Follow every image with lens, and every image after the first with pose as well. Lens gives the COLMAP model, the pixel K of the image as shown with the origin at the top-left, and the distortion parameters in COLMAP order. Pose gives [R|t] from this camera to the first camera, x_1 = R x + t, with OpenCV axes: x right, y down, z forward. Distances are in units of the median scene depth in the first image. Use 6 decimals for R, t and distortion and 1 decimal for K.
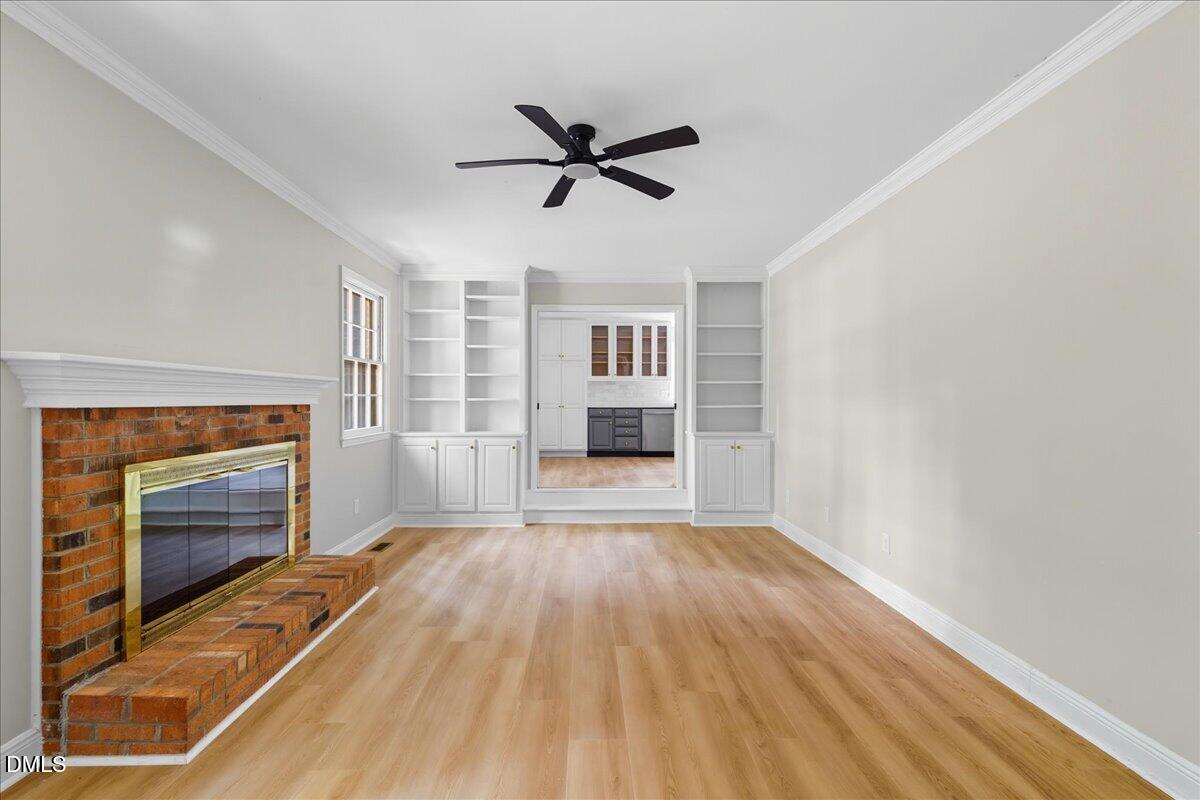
lens RADIAL K [[513.9, 0, 591.3], [0, 513.9, 405.1], [0, 0, 1]] dist [0.002239, -0.000044]
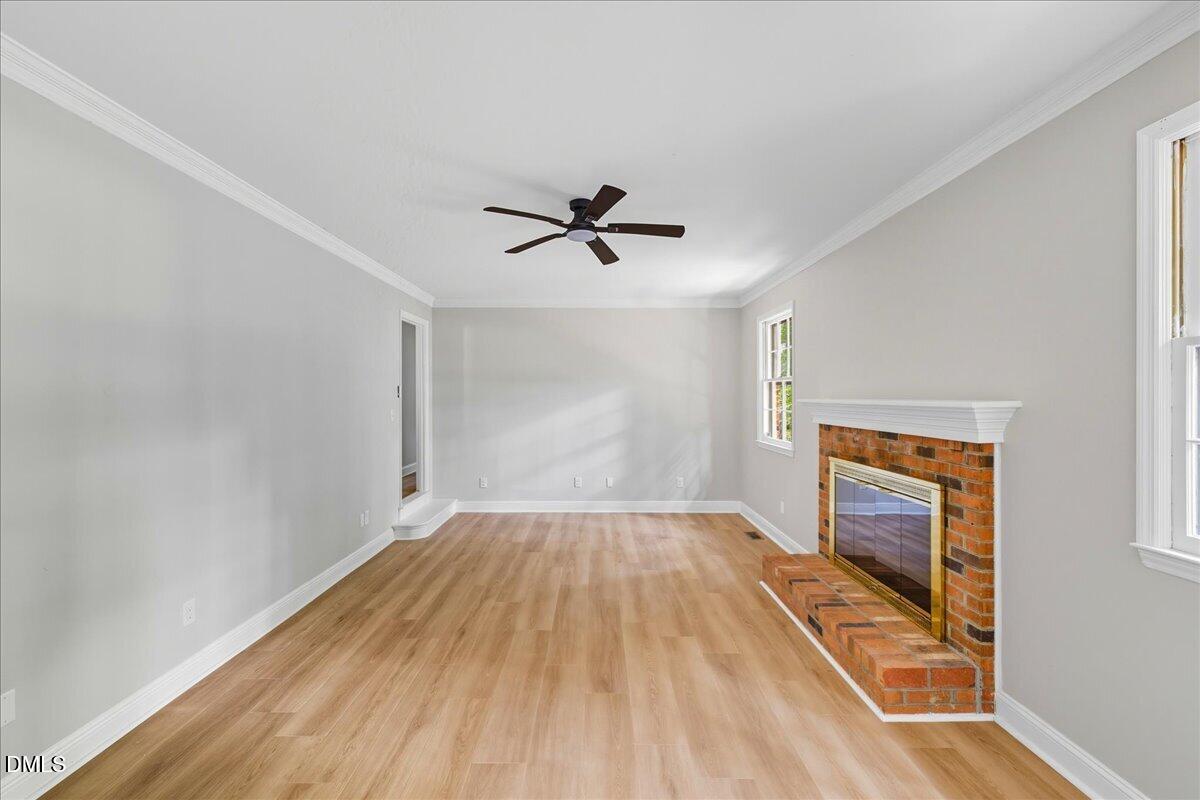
lens RADIAL K [[505.1, 0, 600.0], [0, 505.1, 400.0], [0, 0, 1]] dist [0.013841, 0.000265]
pose [[-0.999990, -0.003242, 0.003142, -0.058671], [-0.003185, 0.999832, 0.018050, -0.076015], [-0.003200, 0.018040, -0.999832, 1.865932]]
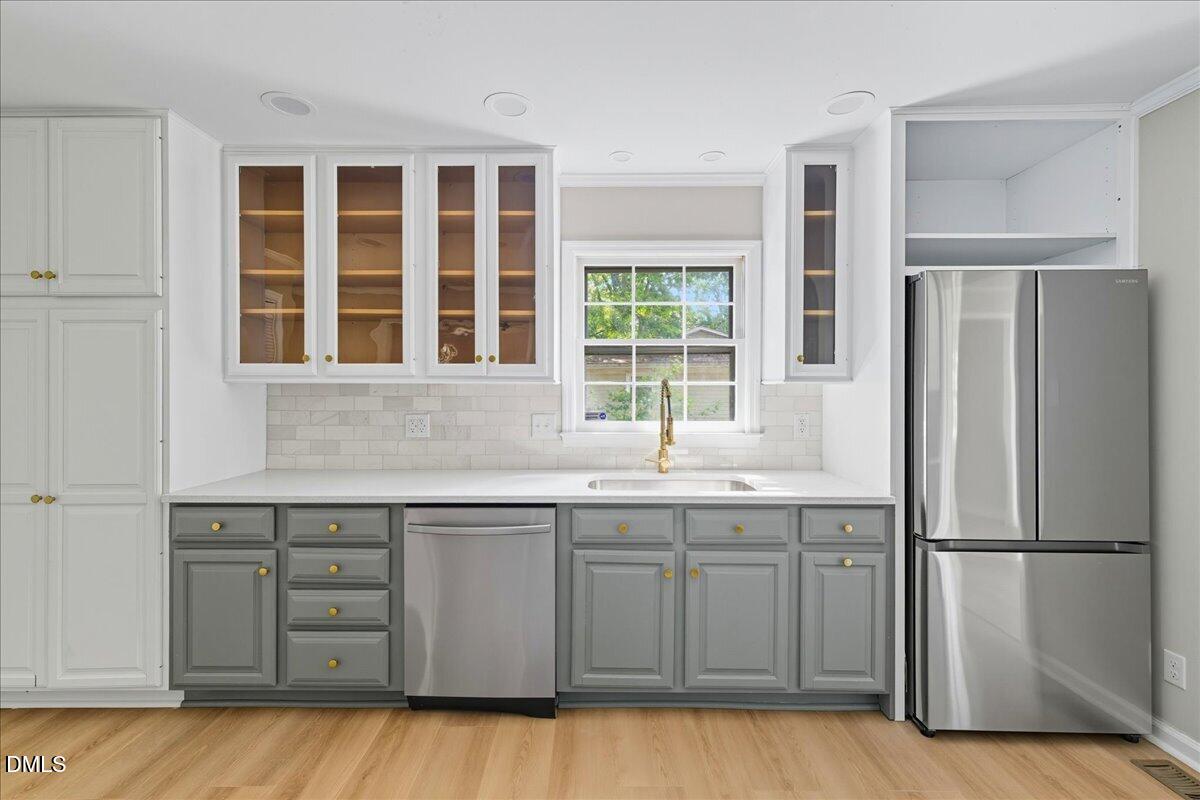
lens RADIAL K [[513.9, 0, 591.3], [0, 513.9, 405.1], [0, 0, 1]] dist [0.002239, -0.000044]
pose [[0.999749, -0.002453, -0.022256, 0.521891], [0.002822, 0.999859, 0.016555, -0.116226], [0.022213, -0.016613, 0.999615, 2.154253]]
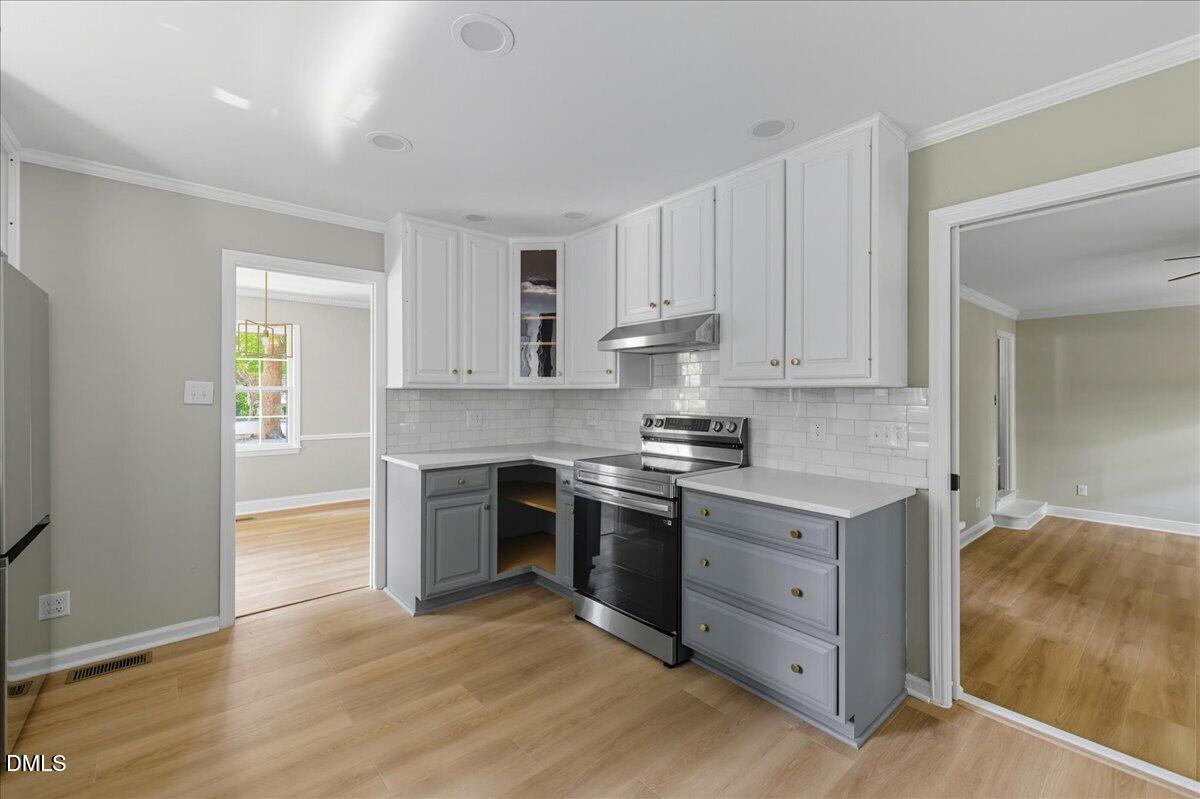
lens RADIAL K [[500.5, 0, 600.0], [0, 500.5, 399.5], [0, 0, 1]] dist [0.000680, -0.000059]
pose [[-0.635408, -0.005050, 0.772160, 0.095600], [0.006927, 0.999901, 0.012239, -0.107173], [-0.772145, 0.013126, -0.635311, 2.597182]]
